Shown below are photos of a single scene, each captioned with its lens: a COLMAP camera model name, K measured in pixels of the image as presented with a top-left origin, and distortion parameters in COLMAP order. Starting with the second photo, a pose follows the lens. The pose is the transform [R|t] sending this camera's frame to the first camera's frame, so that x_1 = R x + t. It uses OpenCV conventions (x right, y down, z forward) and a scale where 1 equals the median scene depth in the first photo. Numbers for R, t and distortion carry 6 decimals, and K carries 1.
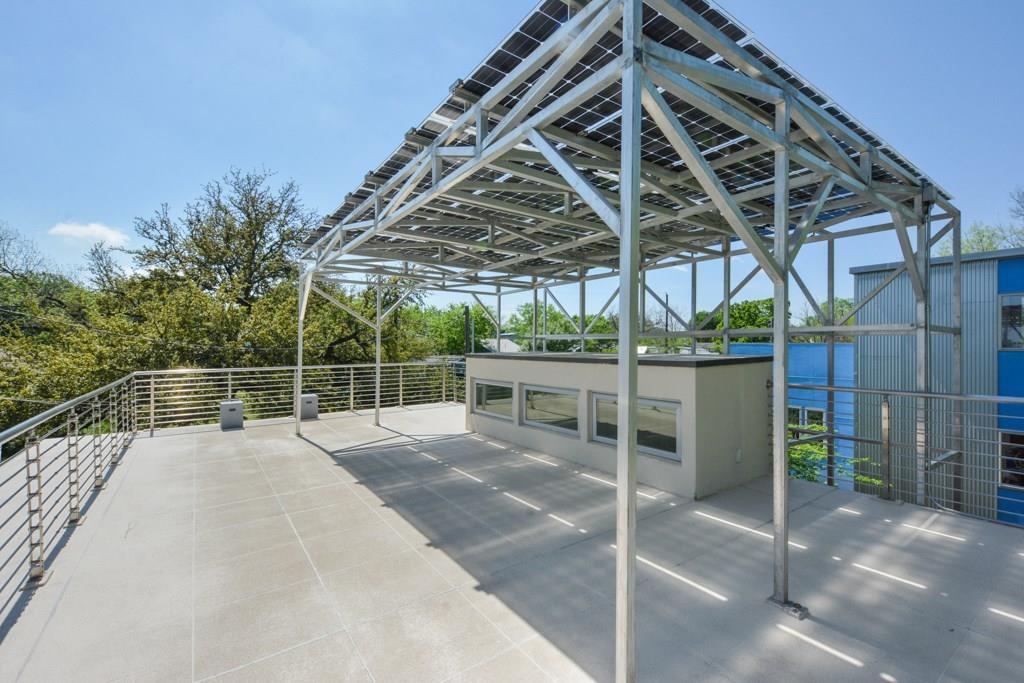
lens RADIAL K [[453.0, 0, 517.2], [0, 453.0, 343.5], [0, 0, 1]] dist [-0.010385, -0.000394]
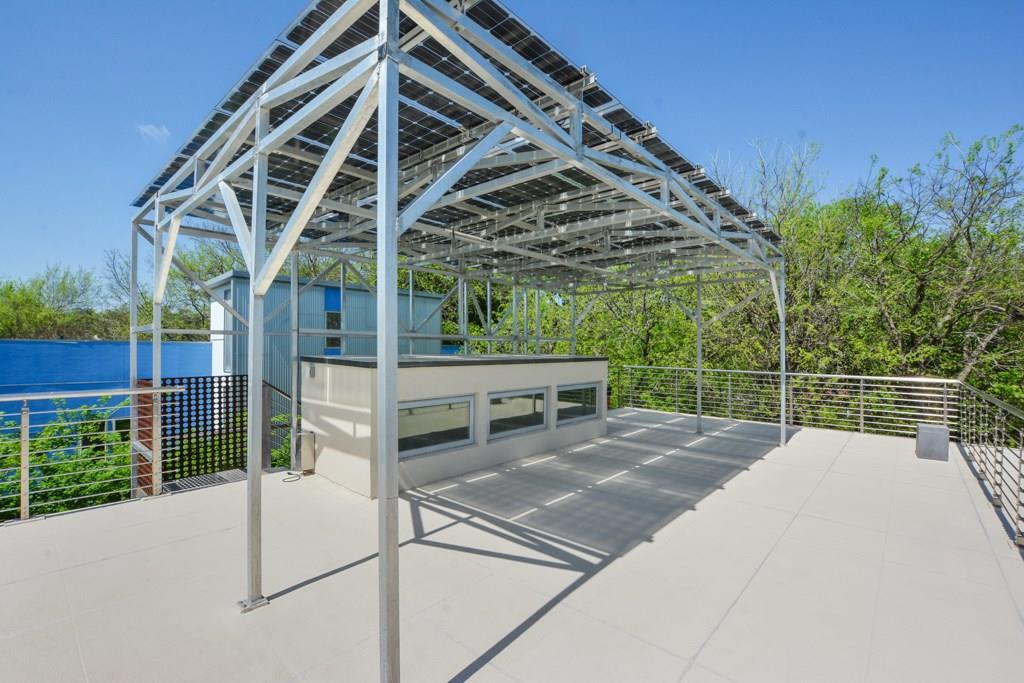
lens RADIAL K [[453.0, 0, 517.4], [0, 453.0, 340.6], [0, 0, 1]] dist [-0.010385, -0.000394]
pose [[-0.230066, 0.004651, 0.973164, -0.861951], [-0.004395, 0.999973, -0.005818, -0.008853], [-0.973165, -0.005616, -0.230040, 1.174991]]
